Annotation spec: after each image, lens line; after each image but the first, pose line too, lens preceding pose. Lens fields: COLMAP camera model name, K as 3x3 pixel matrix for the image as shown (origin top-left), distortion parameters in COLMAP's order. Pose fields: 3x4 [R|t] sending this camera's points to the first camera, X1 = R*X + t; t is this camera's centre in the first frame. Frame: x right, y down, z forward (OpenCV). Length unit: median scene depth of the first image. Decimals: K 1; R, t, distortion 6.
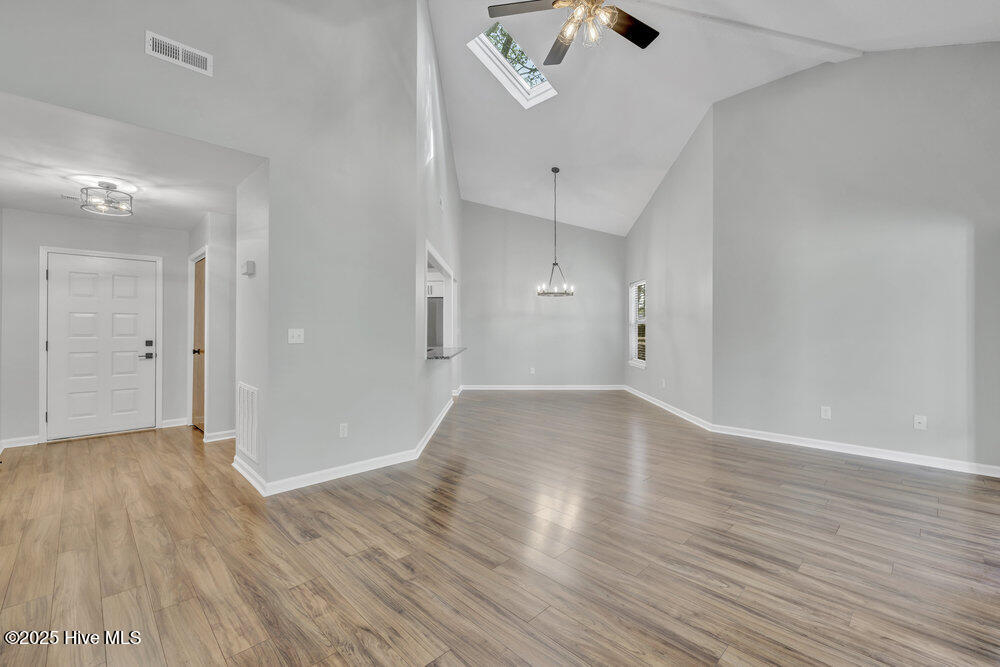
lens RADIAL K [[425.3, 0, 493.9], [0, 425.3, 326.0], [0, 0, 1]] dist [-0.003801, -0.000792]
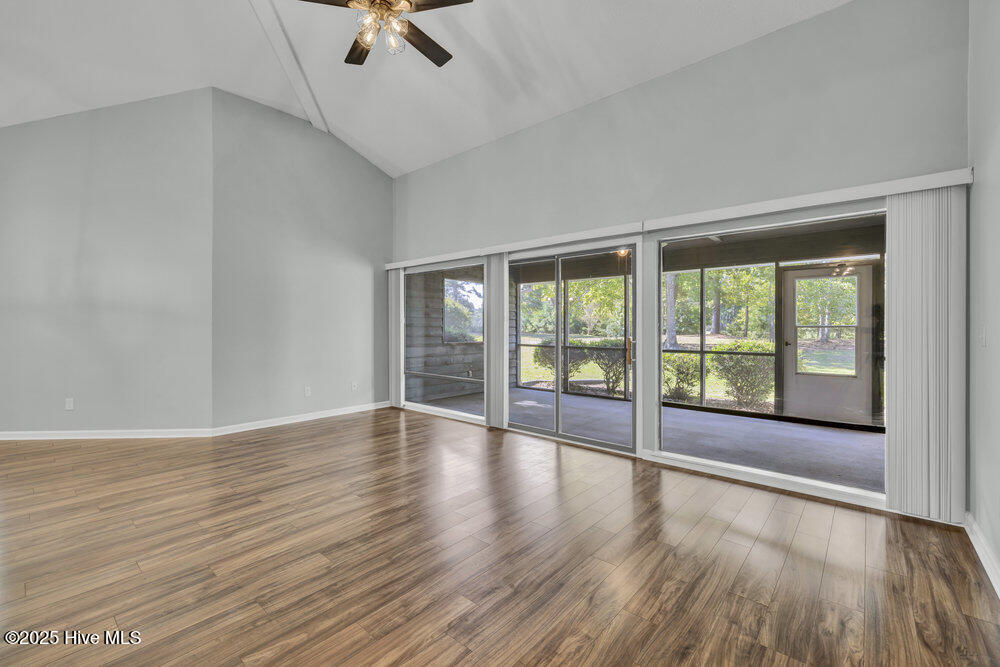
lens RADIAL K [[425.3, 0, 493.9], [0, 425.3, 326.0], [0, 0, 1]] dist [-0.003801, -0.000792]
pose [[-0.078942, 0.002587, 0.996876, -0.975813], [-0.006520, 0.999974, -0.003111, 0.006173], [-0.996858, -0.006746, -0.078923, 0.946965]]
